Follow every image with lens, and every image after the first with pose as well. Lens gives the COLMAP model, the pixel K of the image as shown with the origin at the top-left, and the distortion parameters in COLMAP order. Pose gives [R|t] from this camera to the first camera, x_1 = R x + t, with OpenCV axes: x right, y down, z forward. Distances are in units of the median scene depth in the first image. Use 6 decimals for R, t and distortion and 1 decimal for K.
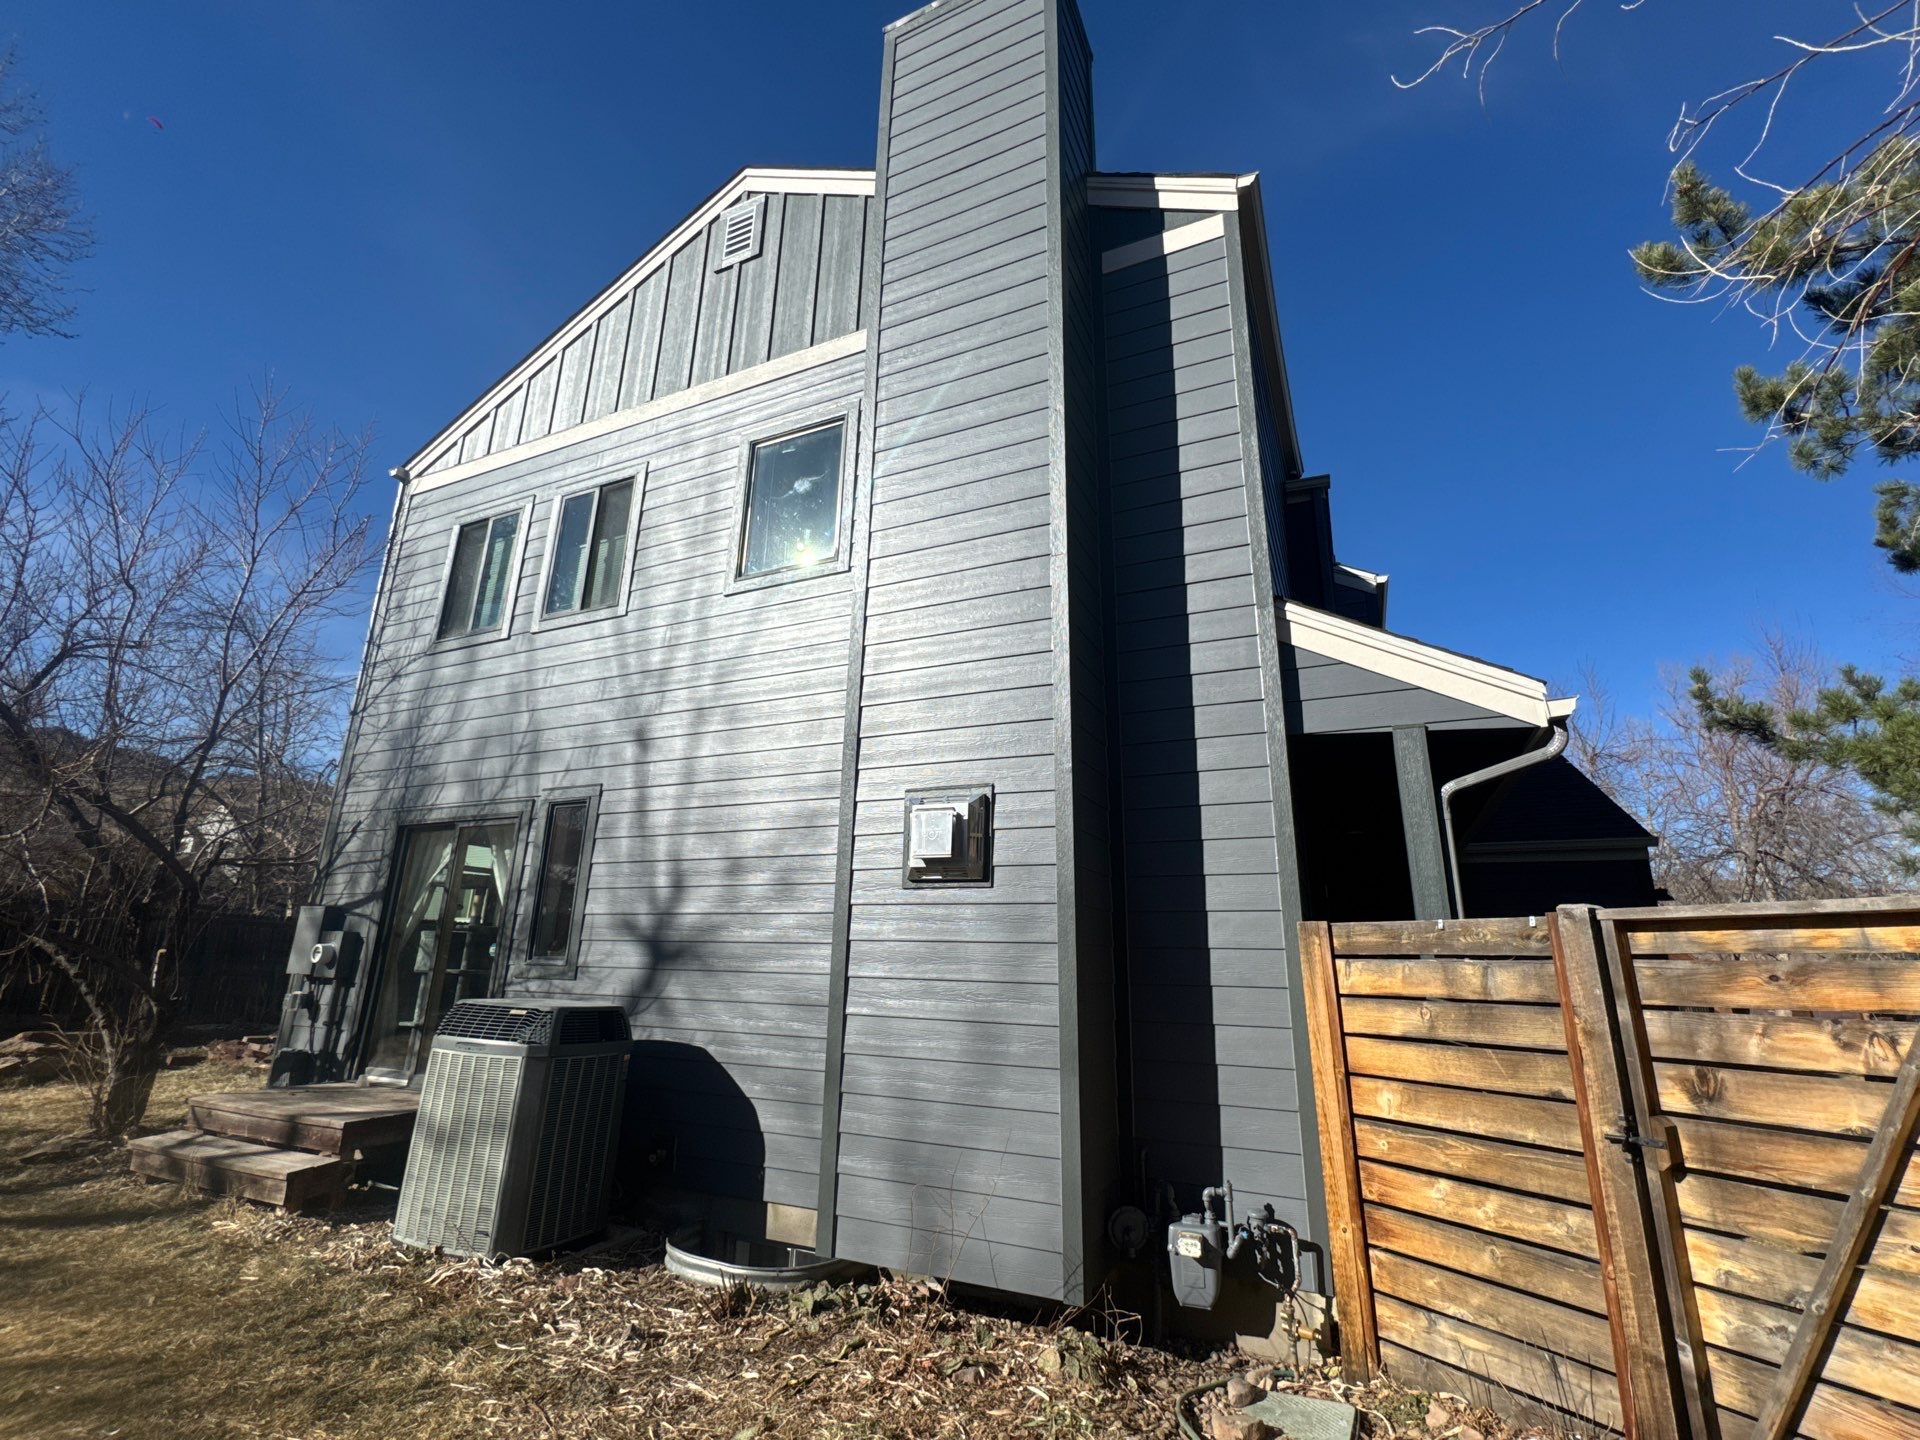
lens RADIAL K [[851.7, 0, 958.7], [0, 851.7, 729.6], [0, 0, 1]] dist [0.013474, -0.000020]
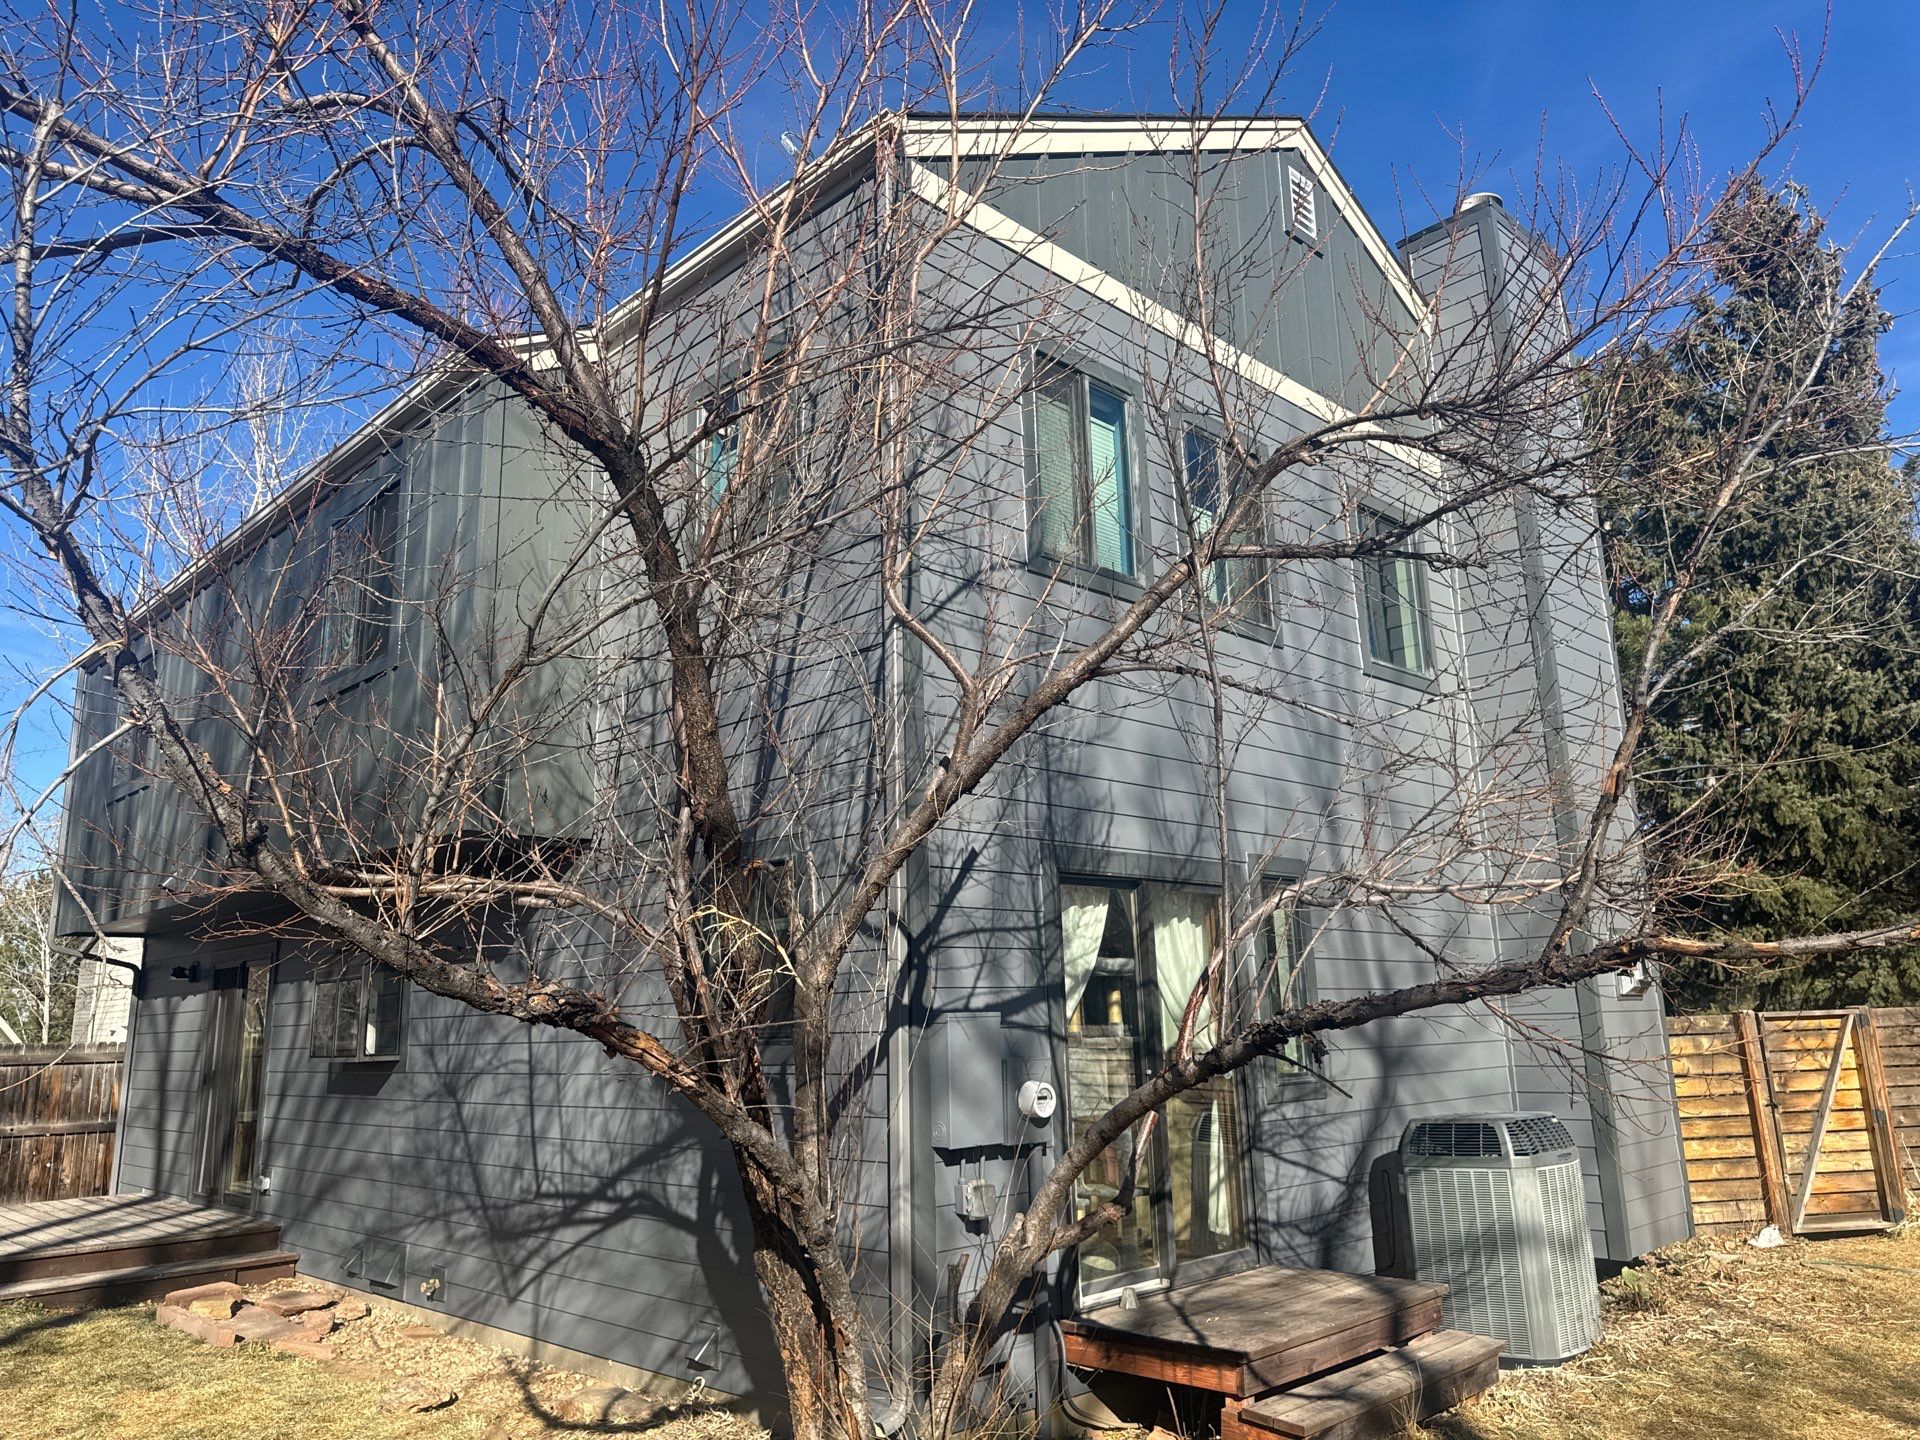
lens RADIAL K [[1352.8, 0, 960.0], [0, 1352.8, 703.9], [0, 0, 1]] dist [0.007733, -0.002101]
pose [[0.349847, 0.186554, 0.918044, -1.556876], [-0.215314, 0.969749, -0.115009, 0.122274], [-0.911727, -0.157432, 0.379432, 0.732687]]
